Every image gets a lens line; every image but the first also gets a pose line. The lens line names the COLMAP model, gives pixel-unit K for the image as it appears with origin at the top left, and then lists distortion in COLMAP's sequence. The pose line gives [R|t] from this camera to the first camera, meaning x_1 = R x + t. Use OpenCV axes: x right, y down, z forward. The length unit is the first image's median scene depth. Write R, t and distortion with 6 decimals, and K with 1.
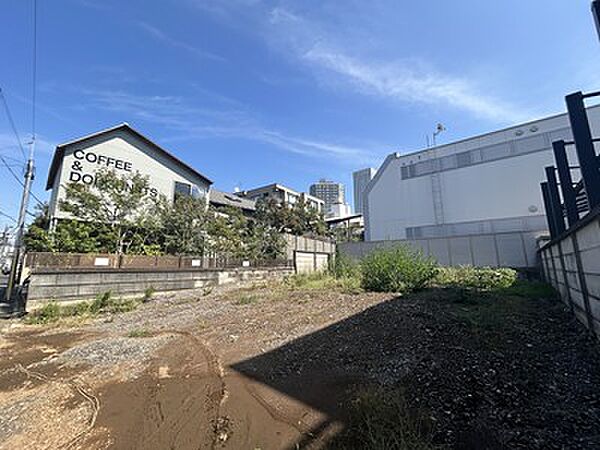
lens RADIAL K [[244.9, 0, 297.8], [0, 244.9, 223.3], [0, 0, 1]] dist [-0.000350, 0.000075]
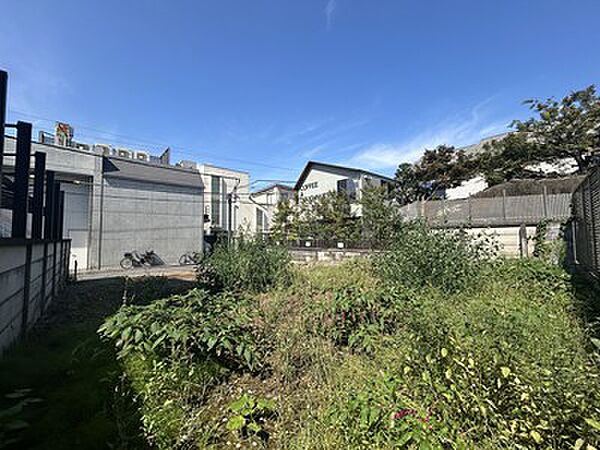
lens RADIAL K [[244.9, 0, 297.8], [0, 244.9, 223.3], [0, 0, 1]] dist [-0.000350, 0.000075]
pose [[-0.153471, -0.053418, -0.986708, 0.954859], [0.181600, 0.980006, -0.081301, 0.137738], [0.971323, -0.191664, -0.140701, 1.085801]]
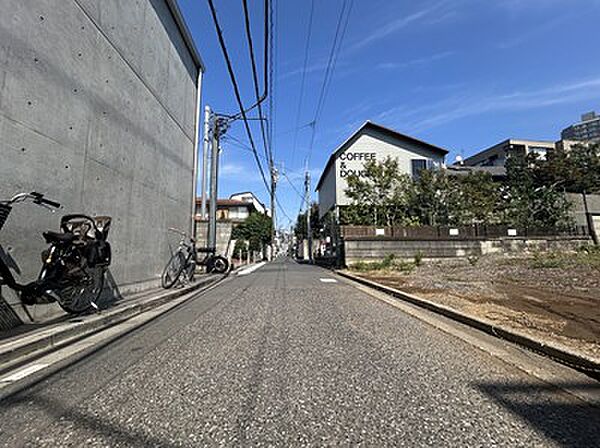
lens RADIAL K [[244.9, 0, 297.8], [0, 244.9, 222.3], [0, 0, 1]] dist [-0.000350, 0.000075]
pose [[0.703650, -0.090732, -0.704730, -0.145863], [0.129256, 0.991610, 0.001391, 0.036661], [0.698692, -0.092070, 0.709474, -0.134712]]
